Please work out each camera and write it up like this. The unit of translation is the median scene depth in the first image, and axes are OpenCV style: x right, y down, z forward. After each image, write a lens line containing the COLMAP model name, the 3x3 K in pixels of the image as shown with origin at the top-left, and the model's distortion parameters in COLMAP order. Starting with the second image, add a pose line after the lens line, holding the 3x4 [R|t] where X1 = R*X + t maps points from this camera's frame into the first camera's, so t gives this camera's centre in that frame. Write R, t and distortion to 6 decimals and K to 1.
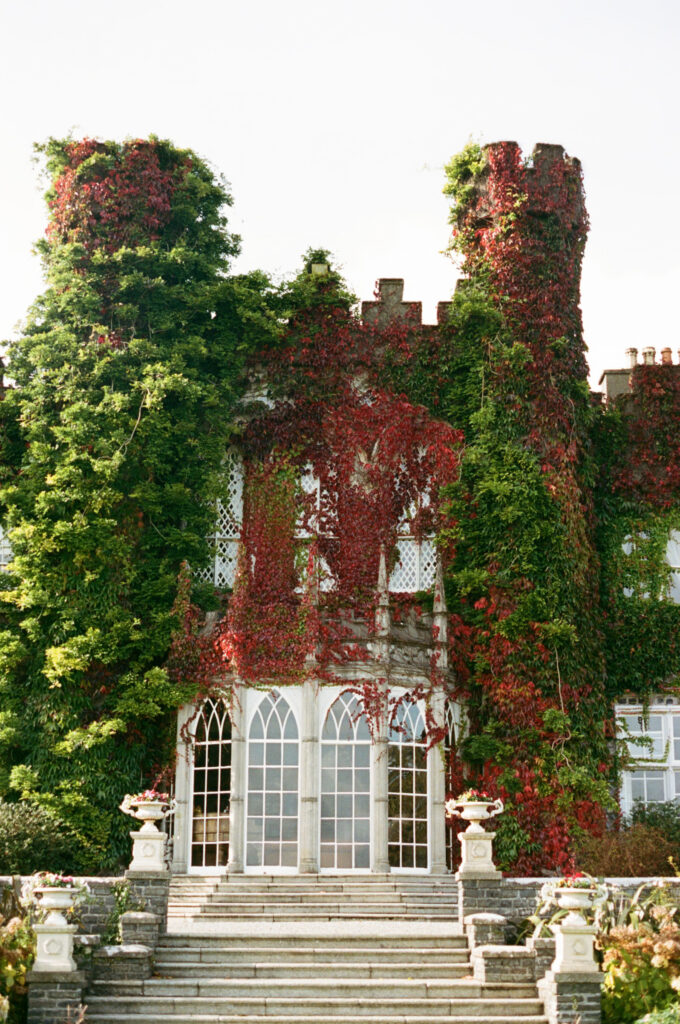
lens RADIAL K [[1605.3, 0, 340.3], [0, 1605.3, 487.3], [0, 0, 1]] dist [-0.058484, -0.046975]
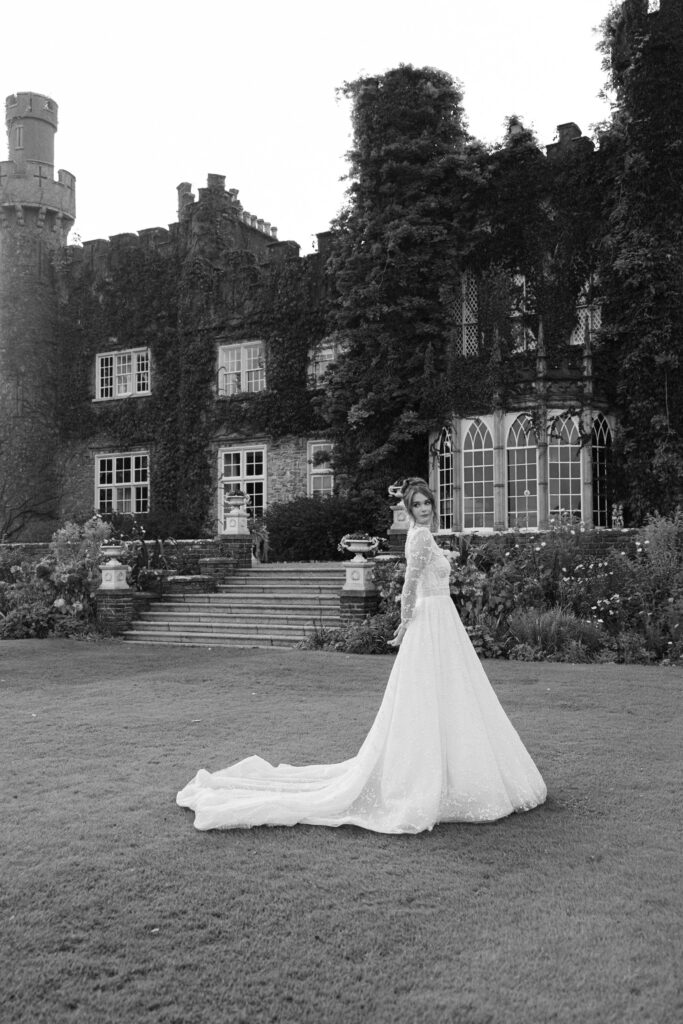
lens RADIAL K [[996.7, 0, 341.5], [0, 996.7, 512.0], [0, 0, 1]] dist [0.009369, 0.004927]
pose [[0.853900, -0.037871, -0.519058, 0.347743], [0.147627, 0.974008, 0.171796, 0.027124], [0.499061, -0.223324, 0.837296, 0.087229]]
